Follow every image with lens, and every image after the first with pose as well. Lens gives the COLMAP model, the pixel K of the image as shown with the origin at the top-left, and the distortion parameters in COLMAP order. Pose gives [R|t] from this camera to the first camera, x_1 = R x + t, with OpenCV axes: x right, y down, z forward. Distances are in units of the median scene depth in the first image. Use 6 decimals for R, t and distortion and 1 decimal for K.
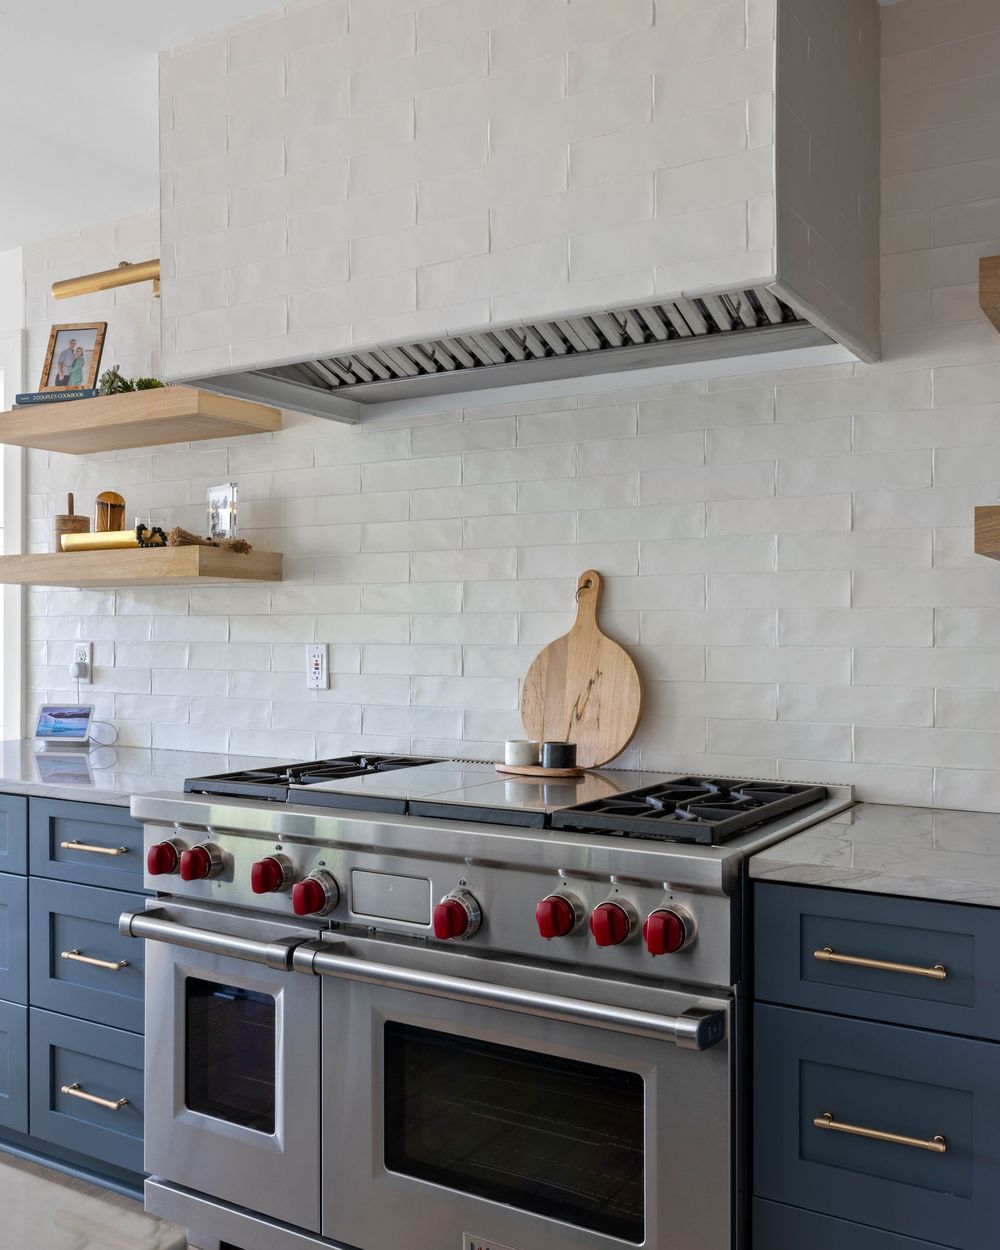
lens RADIAL K [[1200.5, 0, 475.4], [0, 1200.5, 642.6], [0, 0, 1]] dist [-0.012898, 0.015992]
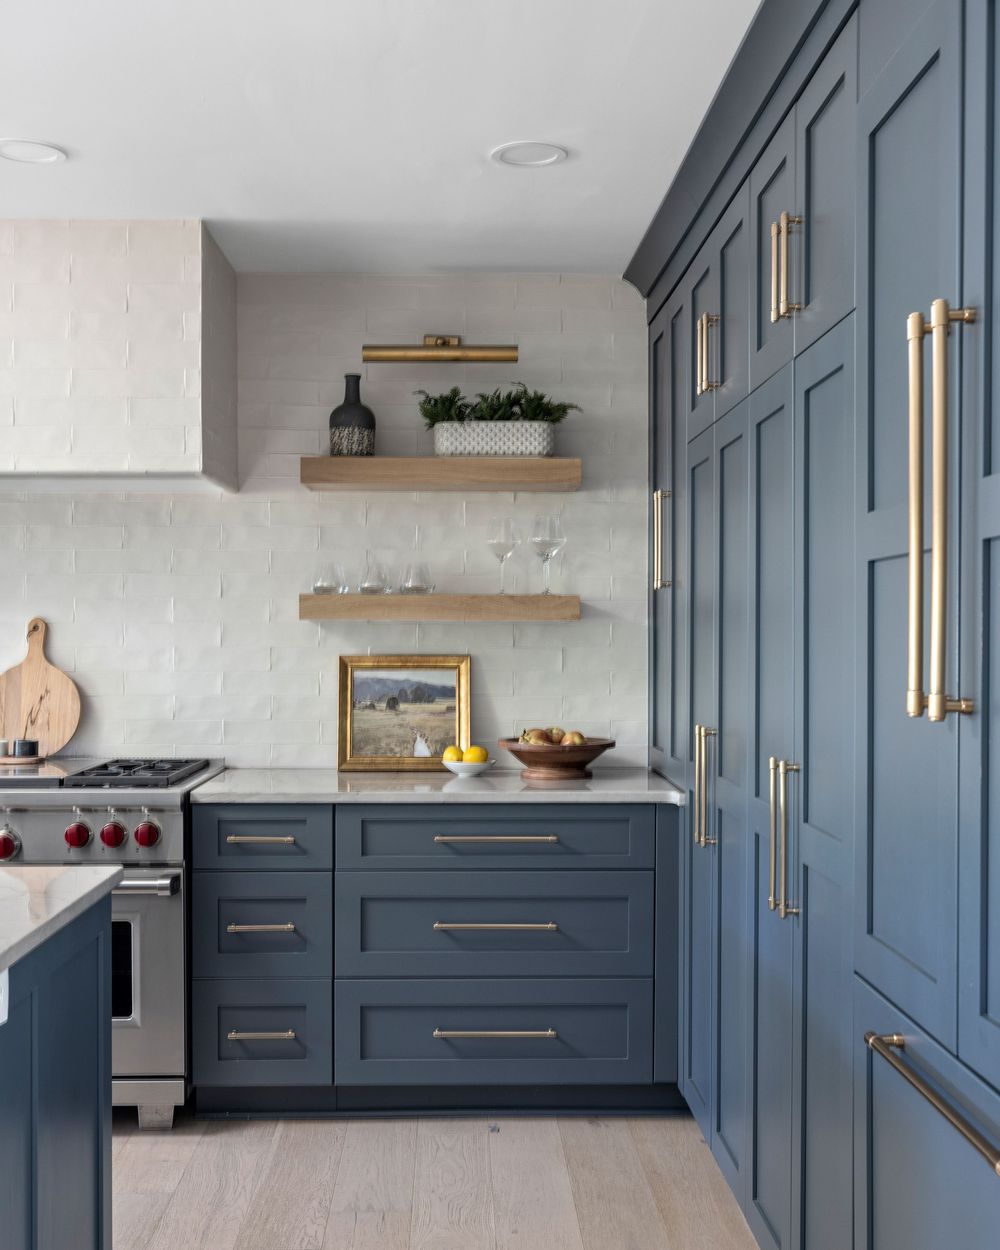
lens RADIAL K [[1200.5, 0, 475.4], [0, 1200.5, 642.6], [0, 0, 1]] dist [-0.012898, 0.015992]
pose [[0.836670, -0.001808, 0.547705, -0.279671], [0.006864, 0.999951, -0.007183, -0.020431], [-0.547665, 0.009769, 0.836641, -0.523499]]
